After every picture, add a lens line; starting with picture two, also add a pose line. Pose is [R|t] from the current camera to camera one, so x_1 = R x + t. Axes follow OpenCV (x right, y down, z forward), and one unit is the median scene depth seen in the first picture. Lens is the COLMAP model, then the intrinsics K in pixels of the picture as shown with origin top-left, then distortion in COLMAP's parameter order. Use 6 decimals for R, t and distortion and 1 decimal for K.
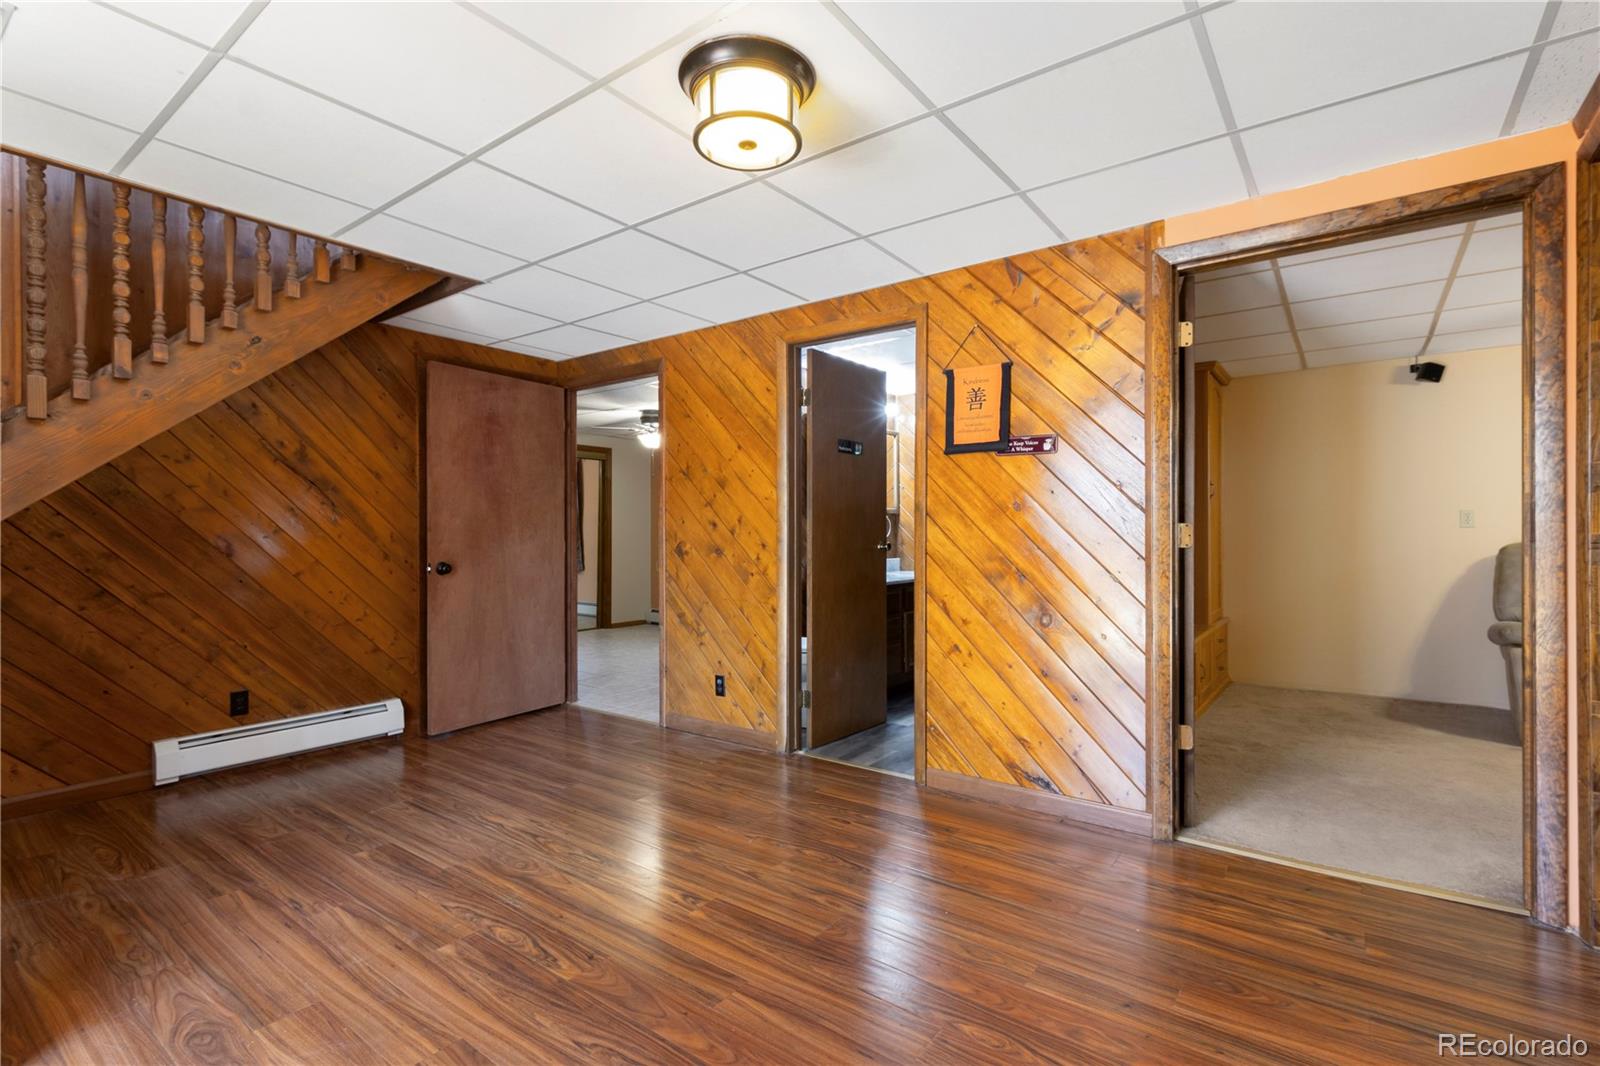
lens RADIAL K [[750.1, 0, 800.9], [0, 750.1, 535.9], [0, 0, 1]] dist [-0.000559, 0.001868]
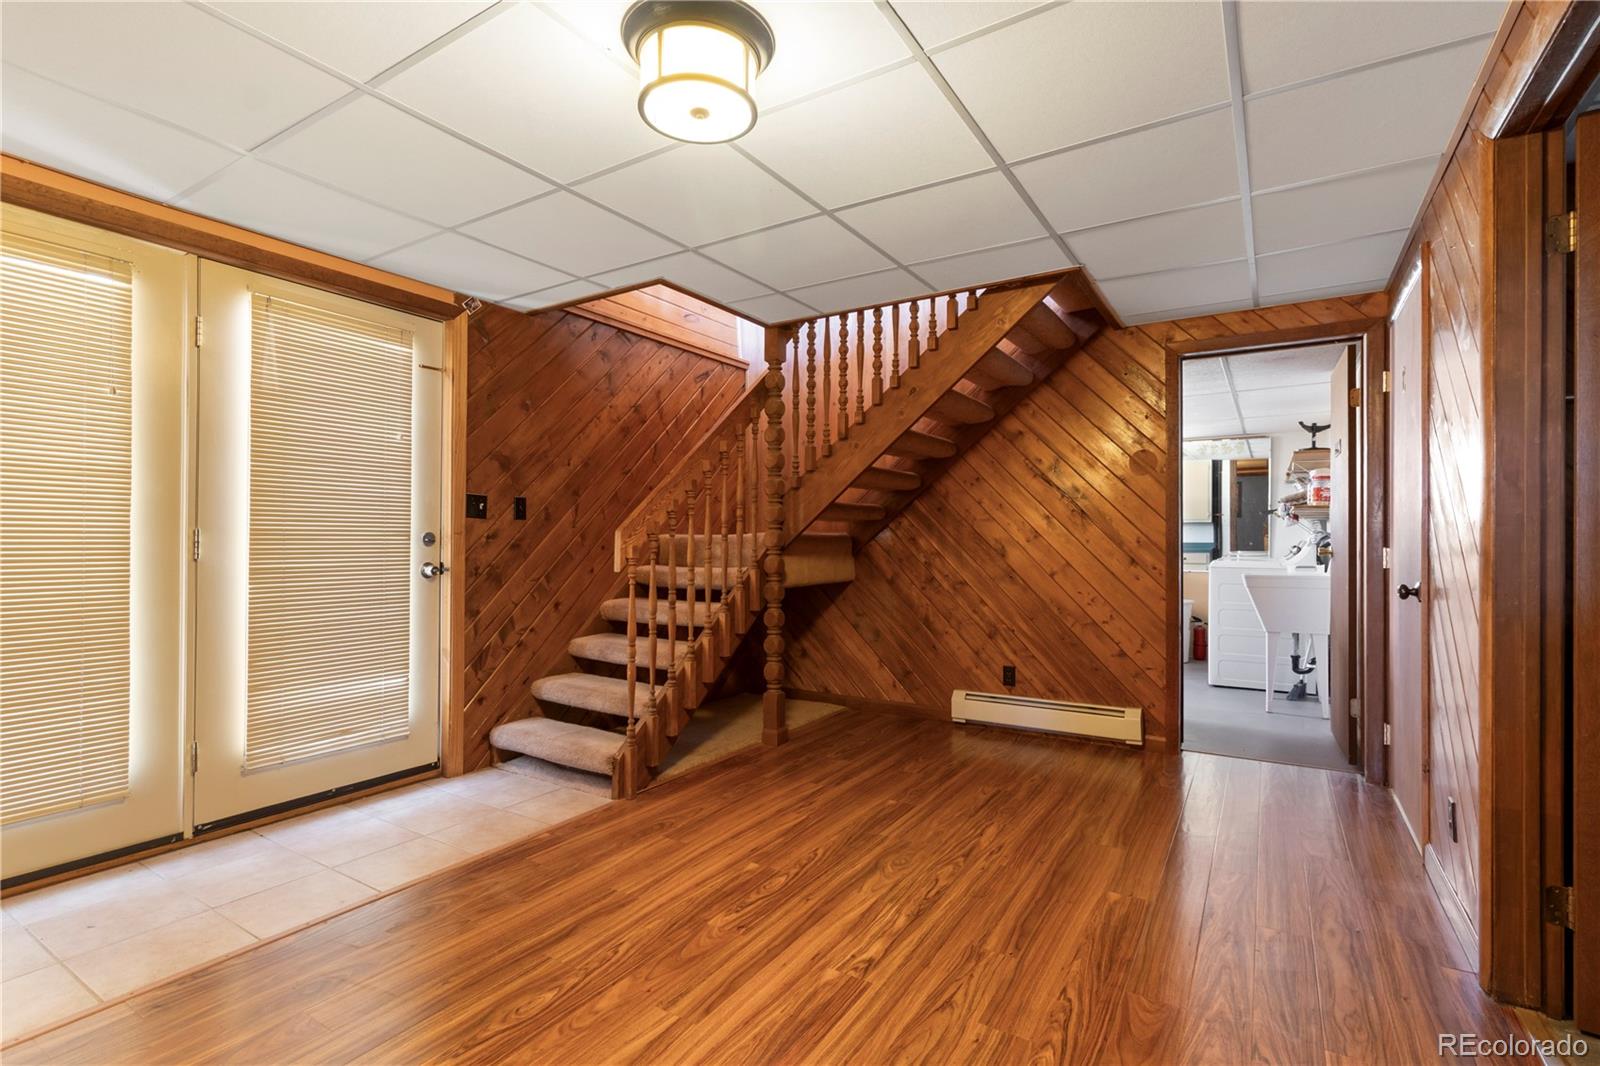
lens RADIAL K [[750.1, 0, 797.2], [0, 750.1, 534.9], [0, 0, 1]] dist [-0.000559, 0.001868]
pose [[0.078675, -0.006175, -0.996881, 0.493410], [-0.007015, 0.999953, -0.006747, 0.002185], [0.996876, 0.007524, 0.078628, 0.605505]]
